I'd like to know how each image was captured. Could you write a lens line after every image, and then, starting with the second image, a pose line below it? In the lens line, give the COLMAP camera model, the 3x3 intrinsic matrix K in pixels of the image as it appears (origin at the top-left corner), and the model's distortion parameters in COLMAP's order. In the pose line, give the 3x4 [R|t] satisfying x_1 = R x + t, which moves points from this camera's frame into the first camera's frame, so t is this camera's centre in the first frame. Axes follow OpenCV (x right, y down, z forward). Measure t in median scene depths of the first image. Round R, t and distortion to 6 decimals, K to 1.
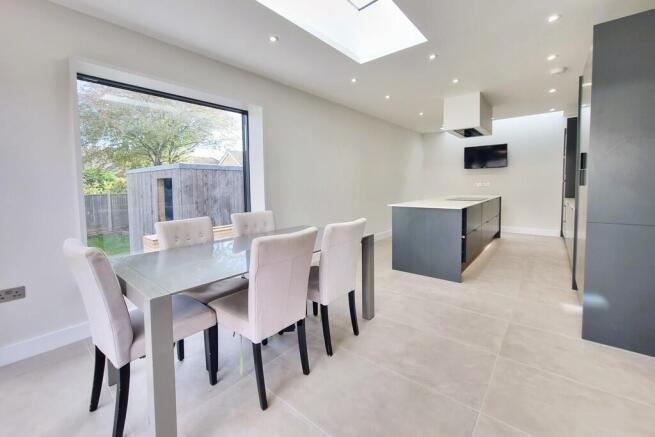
lens RADIAL K [[270.8, 0, 329.1], [0, 270.8, 197.0], [0, 0, 1]] dist [-0.003227, -0.000160]
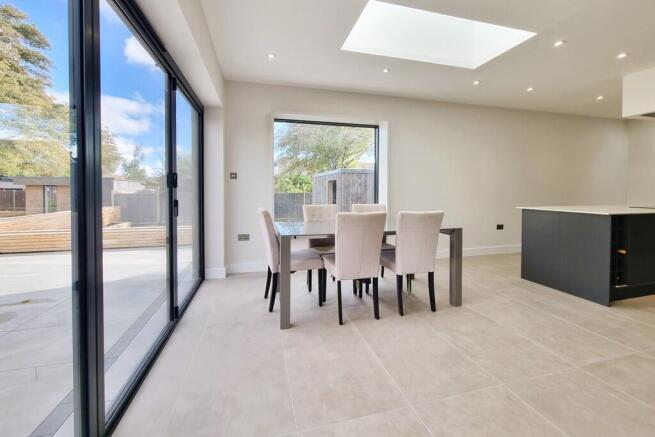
lens RADIAL K [[274.6, 0, 327.3], [0, 274.6, 190.8], [0, 0, 1]] dist [-0.001910, -0.000121]
pose [[0.809933, 0.019140, -0.586211, 0.360694], [-0.042529, 0.998753, -0.026149, 0.038771], [0.584979, 0.046110, 0.809737, -0.210130]]
